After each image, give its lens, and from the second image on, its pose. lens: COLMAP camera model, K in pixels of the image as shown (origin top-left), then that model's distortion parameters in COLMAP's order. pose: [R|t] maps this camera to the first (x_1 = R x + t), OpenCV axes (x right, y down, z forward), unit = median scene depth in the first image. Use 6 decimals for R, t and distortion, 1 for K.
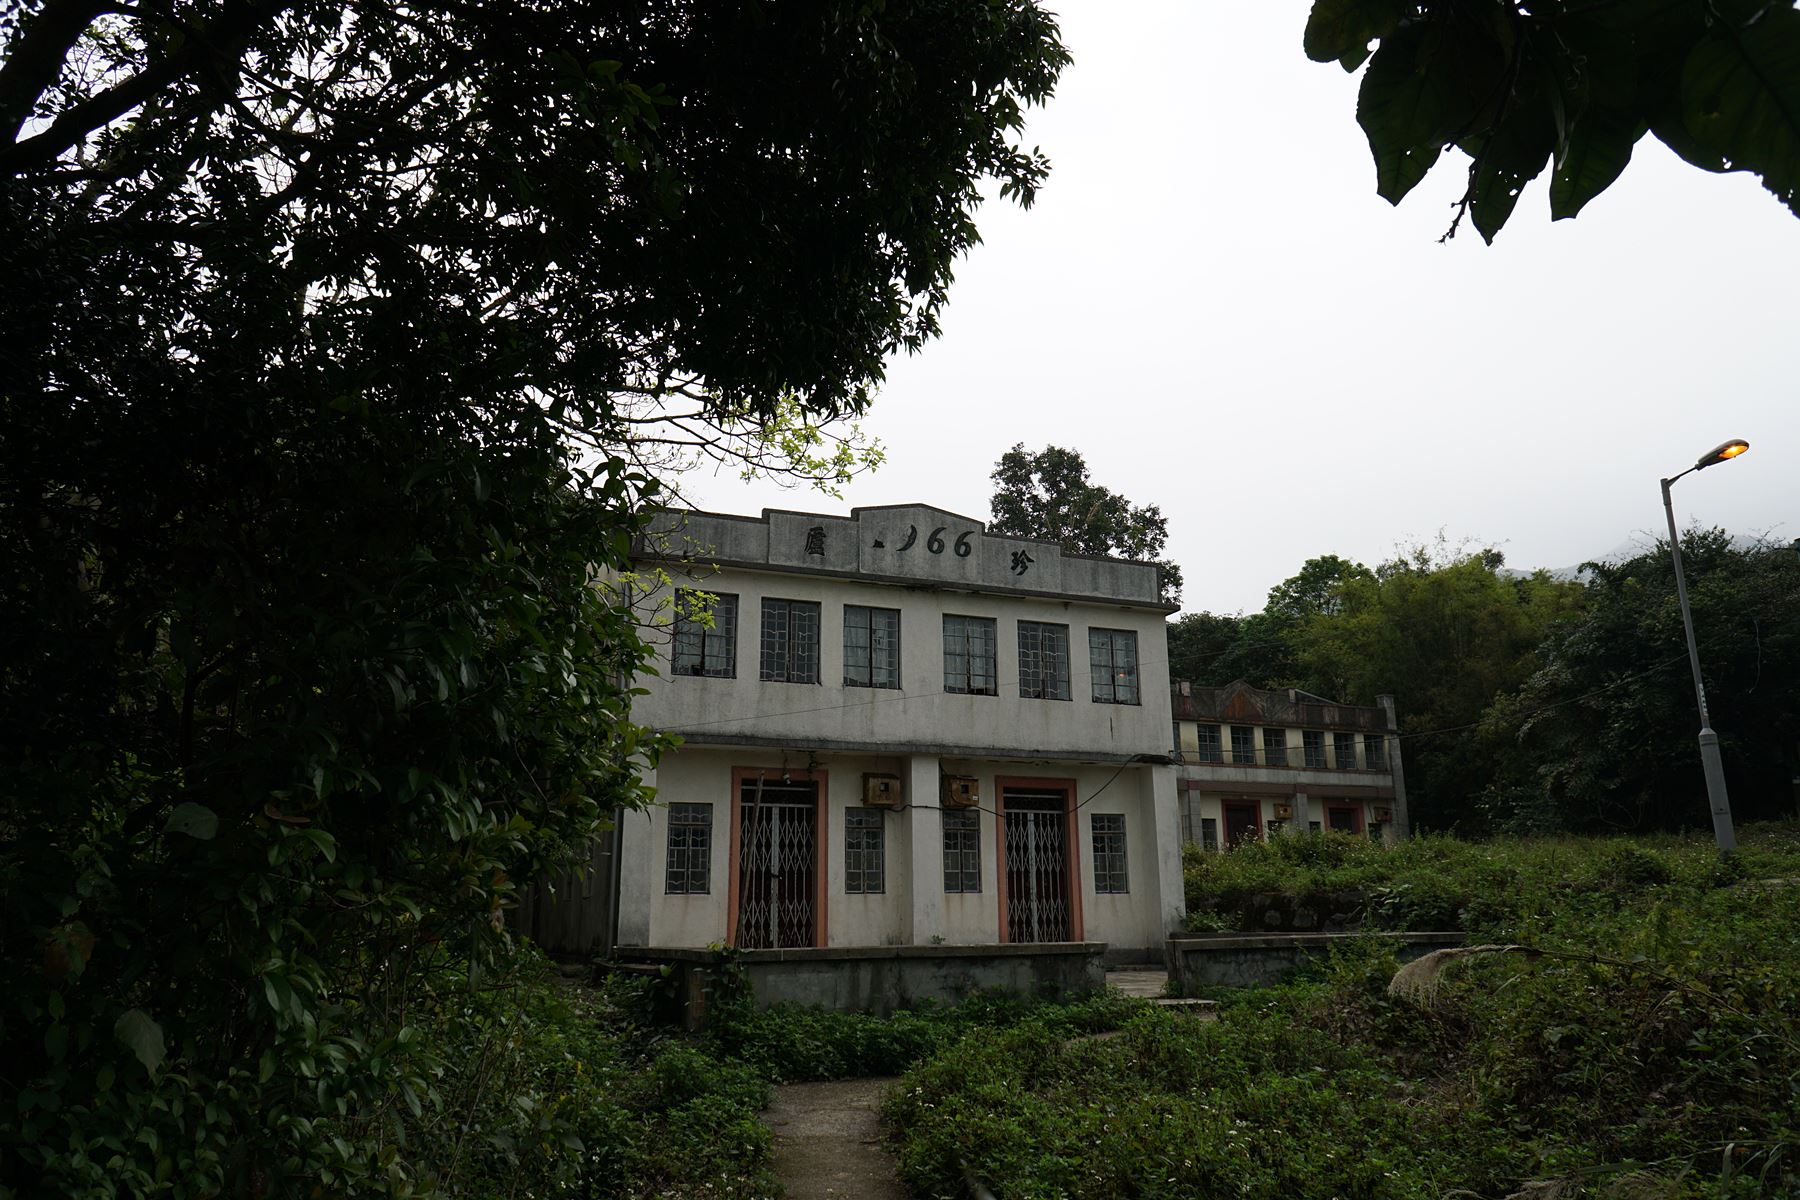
lens RADIAL K [[1227.4, 0, 905.3], [0, 1227.4, 595.7], [0, 0, 1]] dist [0.004472, 0.000377]
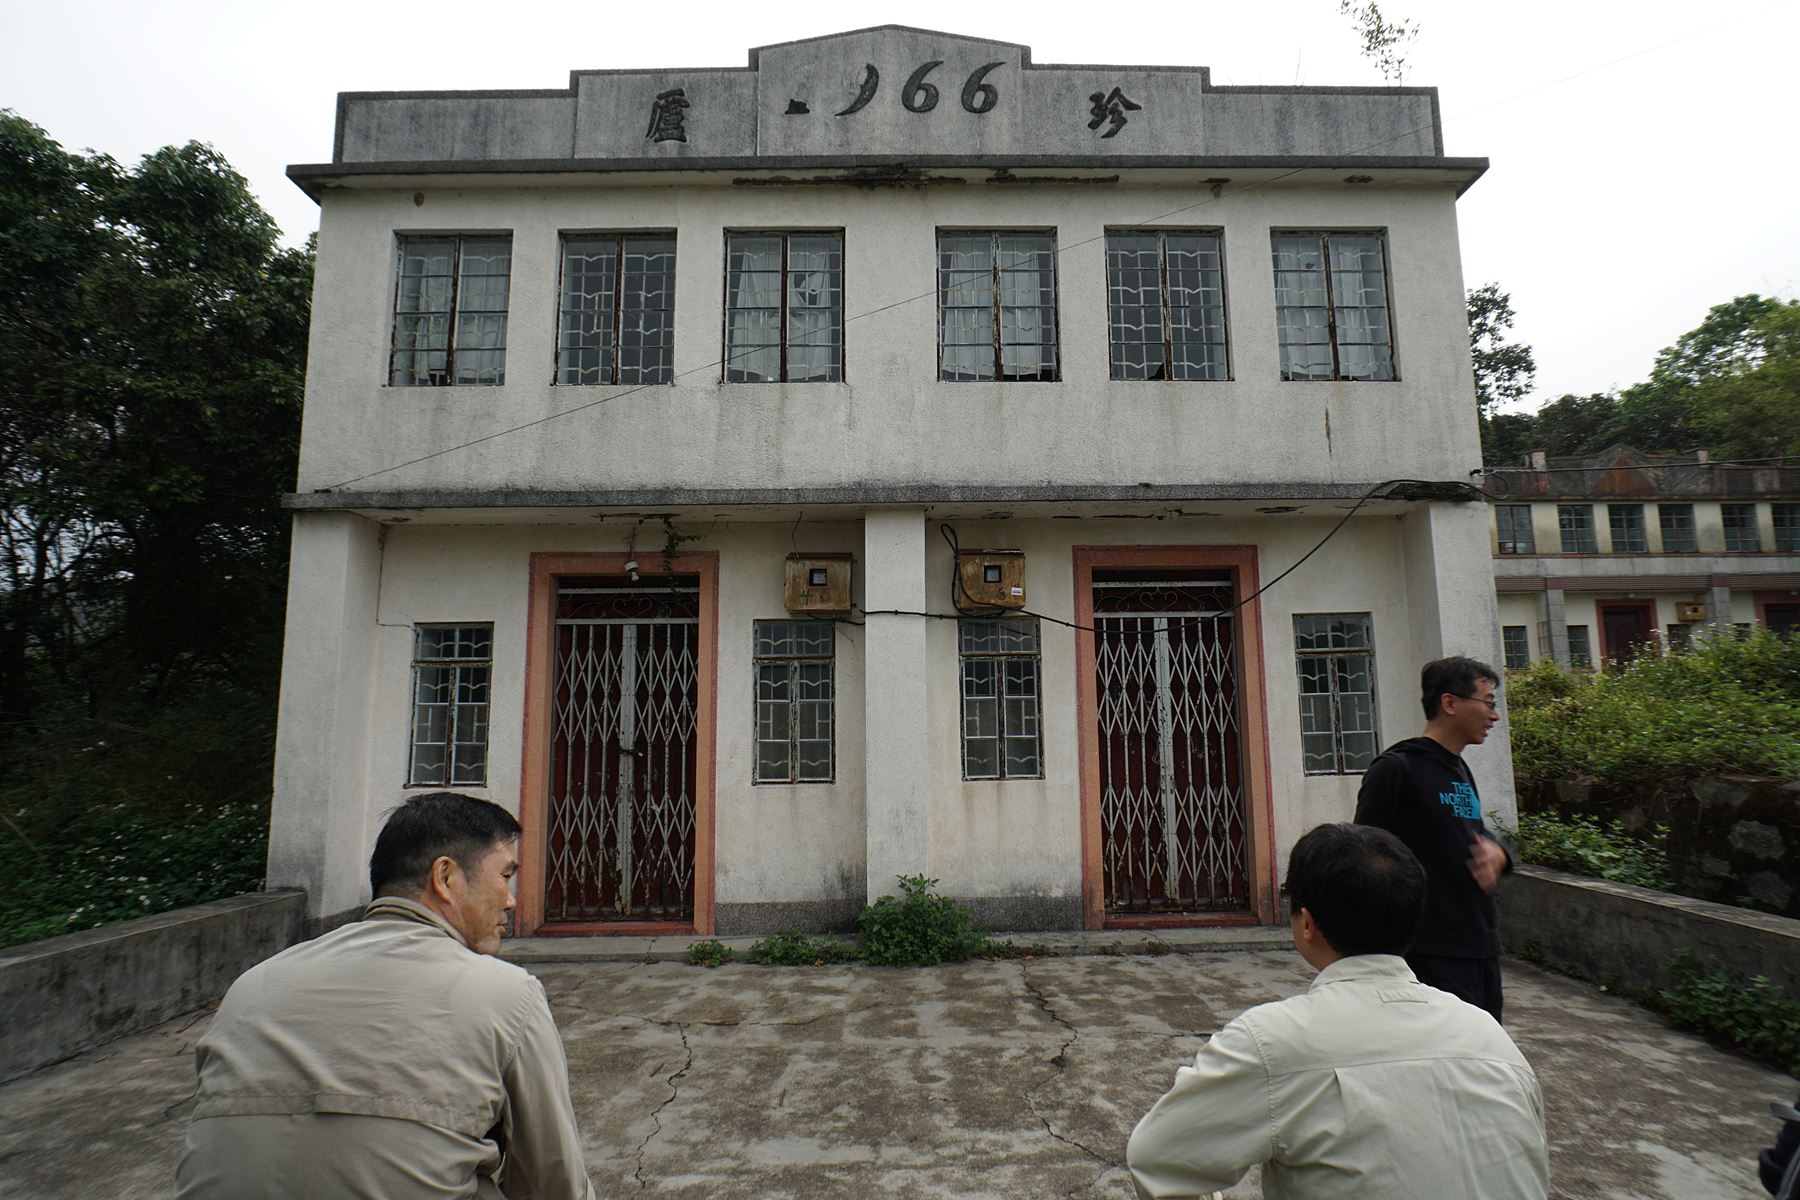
lens RADIAL K [[974.1, 0, 906.3], [0, 974.1, 596.6], [0, 0, 1]] dist [-0.040110, 0.018313]
pose [[0.930829, -0.051447, -0.361814, 0.150156], [0.097003, 0.989310, 0.108885, 0.116051], [0.352345, -0.136450, 0.925870, 0.602052]]
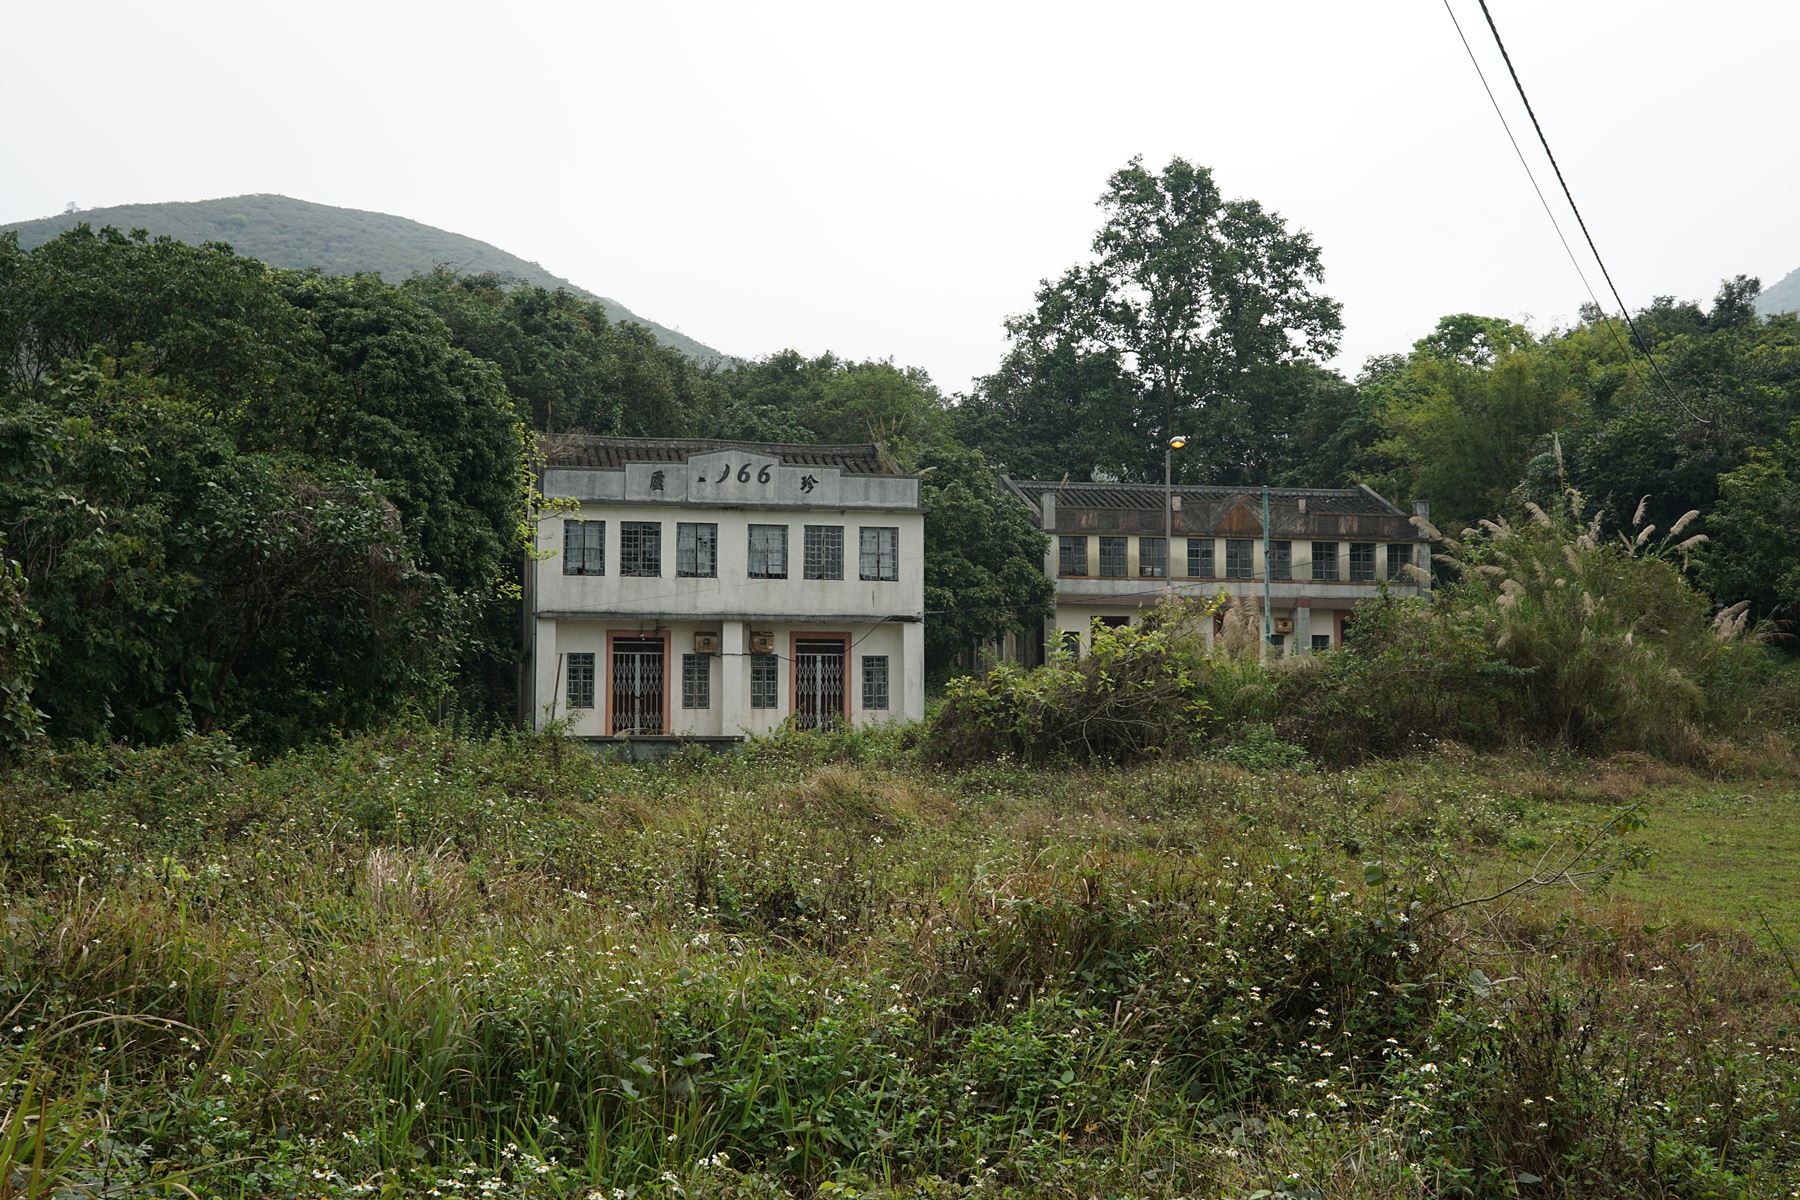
lens RADIAL K [[2122.1, 0, 903.7], [0, 2122.1, 602.0], [0, 0, 1]] dist [-0.054239, 0.000000]
pose [[0.983024, -0.001427, -0.183472, 0.669318], [0.036892, 0.981085, 0.190029, -0.364613], [0.179730, -0.193572, 0.964483, -1.416563]]
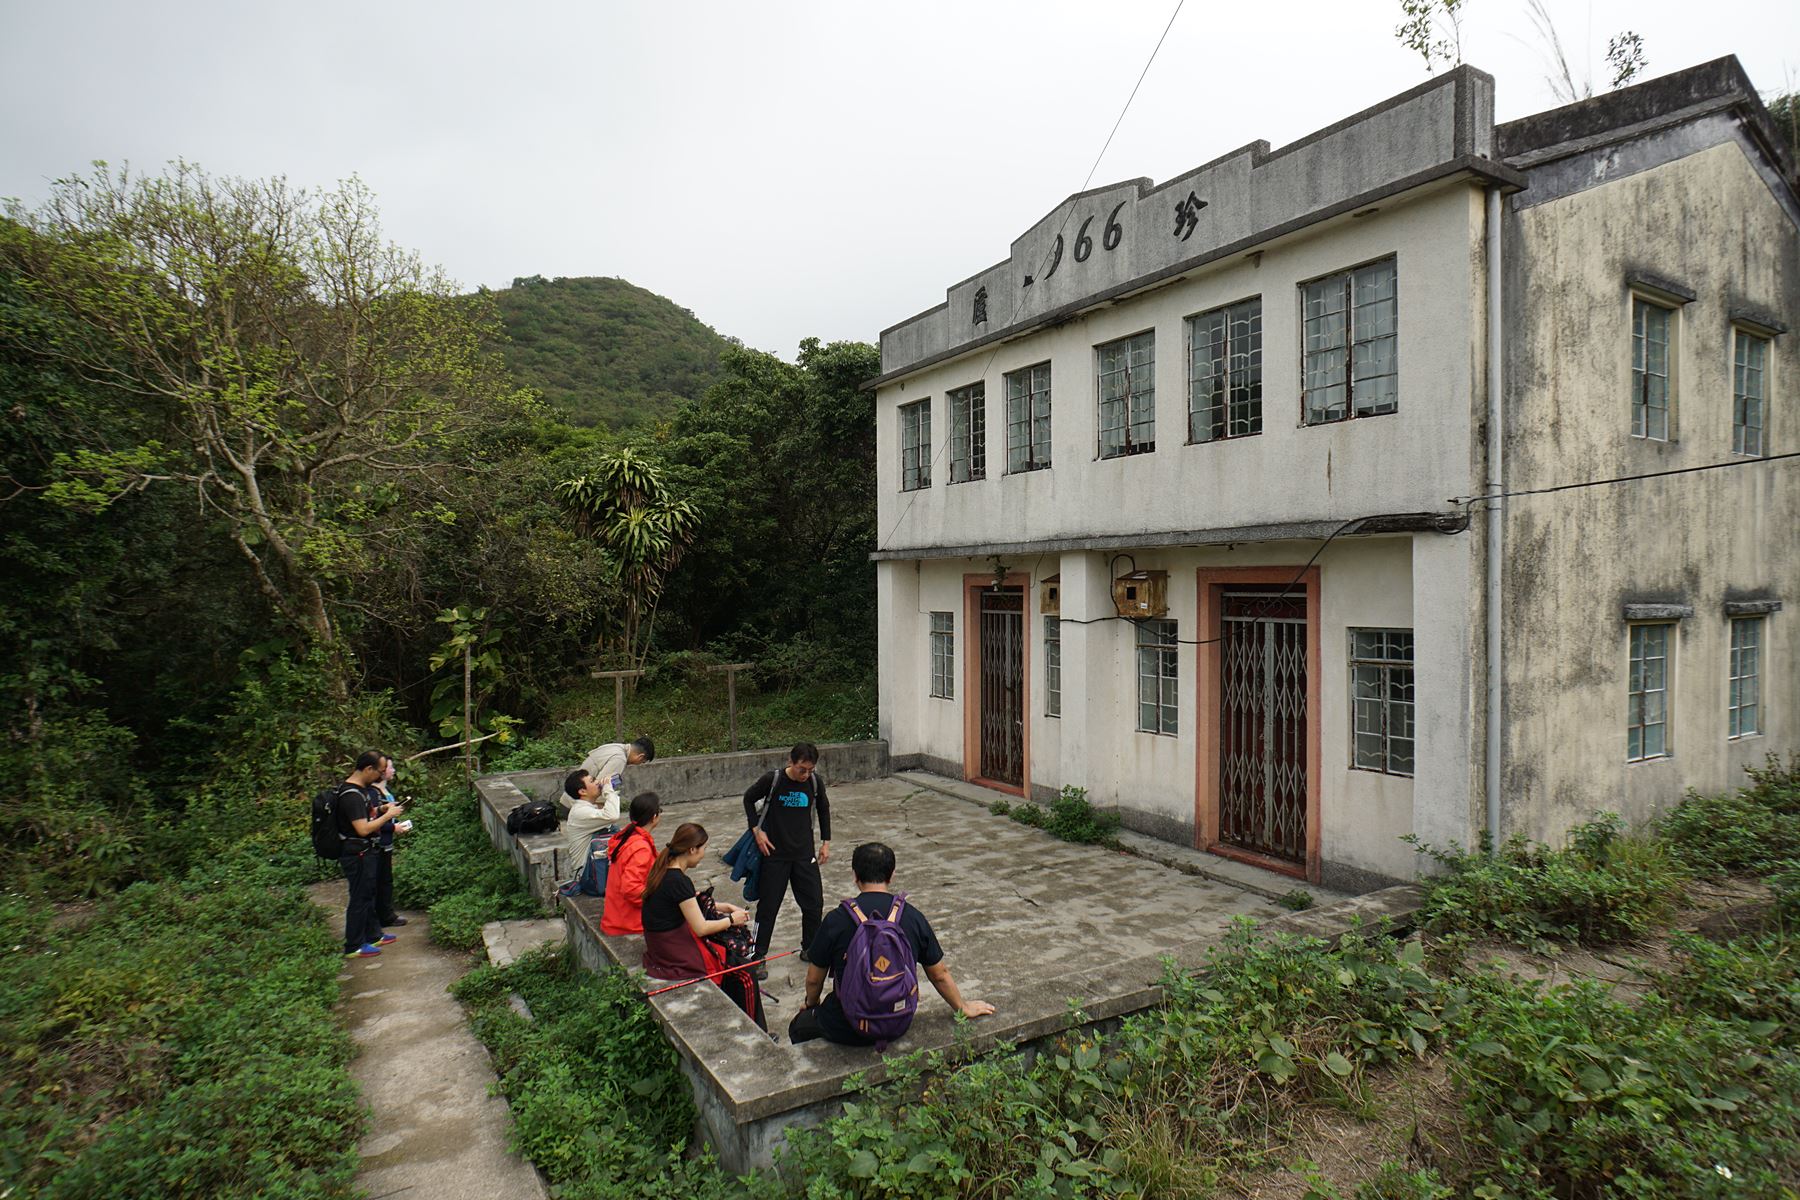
lens RADIAL K [[974.1, 0, 904.0], [0, 974.1, 597.3], [0, 0, 1]] dist [-0.040110, 0.018313]
pose [[0.154346, 0.022113, -0.987769, 0.552111], [0.263747, 0.962548, 0.062761, 0.087388], [0.952163, -0.270208, 0.142733, 0.765911]]
